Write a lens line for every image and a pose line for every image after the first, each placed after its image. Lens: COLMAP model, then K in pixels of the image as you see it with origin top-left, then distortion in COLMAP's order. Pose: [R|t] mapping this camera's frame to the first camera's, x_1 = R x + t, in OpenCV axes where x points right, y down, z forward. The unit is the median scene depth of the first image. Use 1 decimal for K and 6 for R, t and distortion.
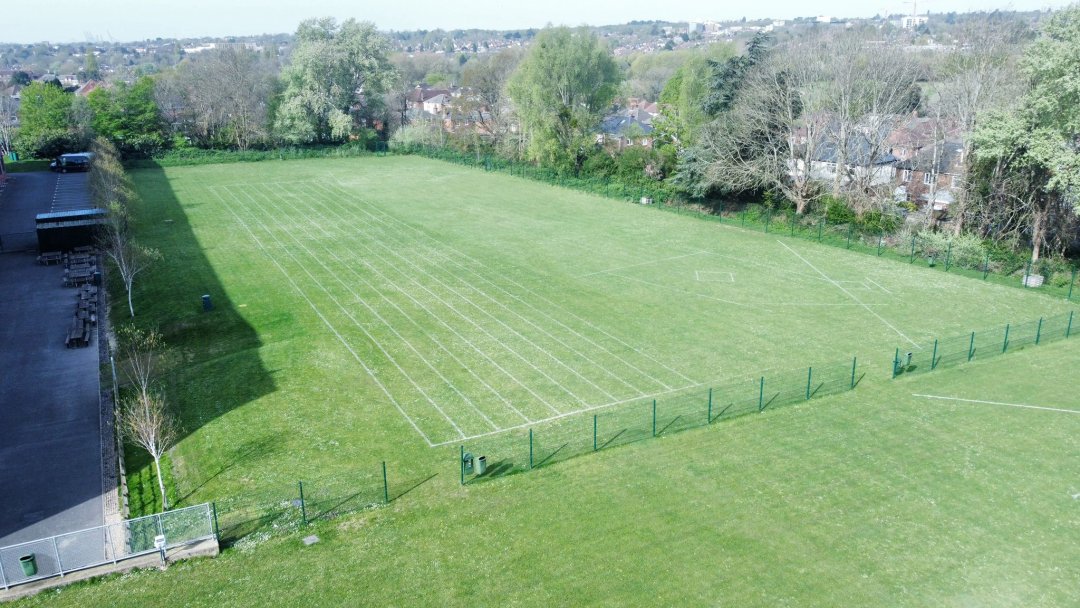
lens RADIAL K [[777.3, 0, 477.3], [0, 777.3, 287.3], [0, 0, 1]] dist [-0.000272, -0.000419]
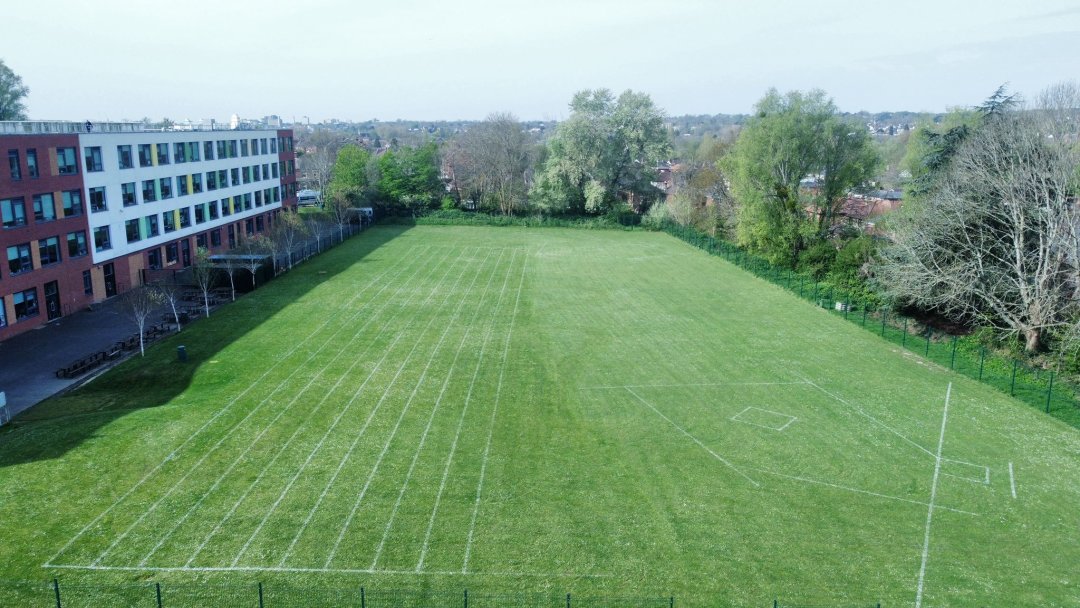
lens RADIAL K [[763.8, 0, 540.6], [0, 763.8, 292.4], [0, 0, 1]] dist [-0.003598, -0.001584]
pose [[0.898991, 0.106676, -0.424778, 0.401379], [-0.143655, 0.988048, -0.055895, -0.058972], [0.413738, 0.111270, 0.903571, 0.269521]]
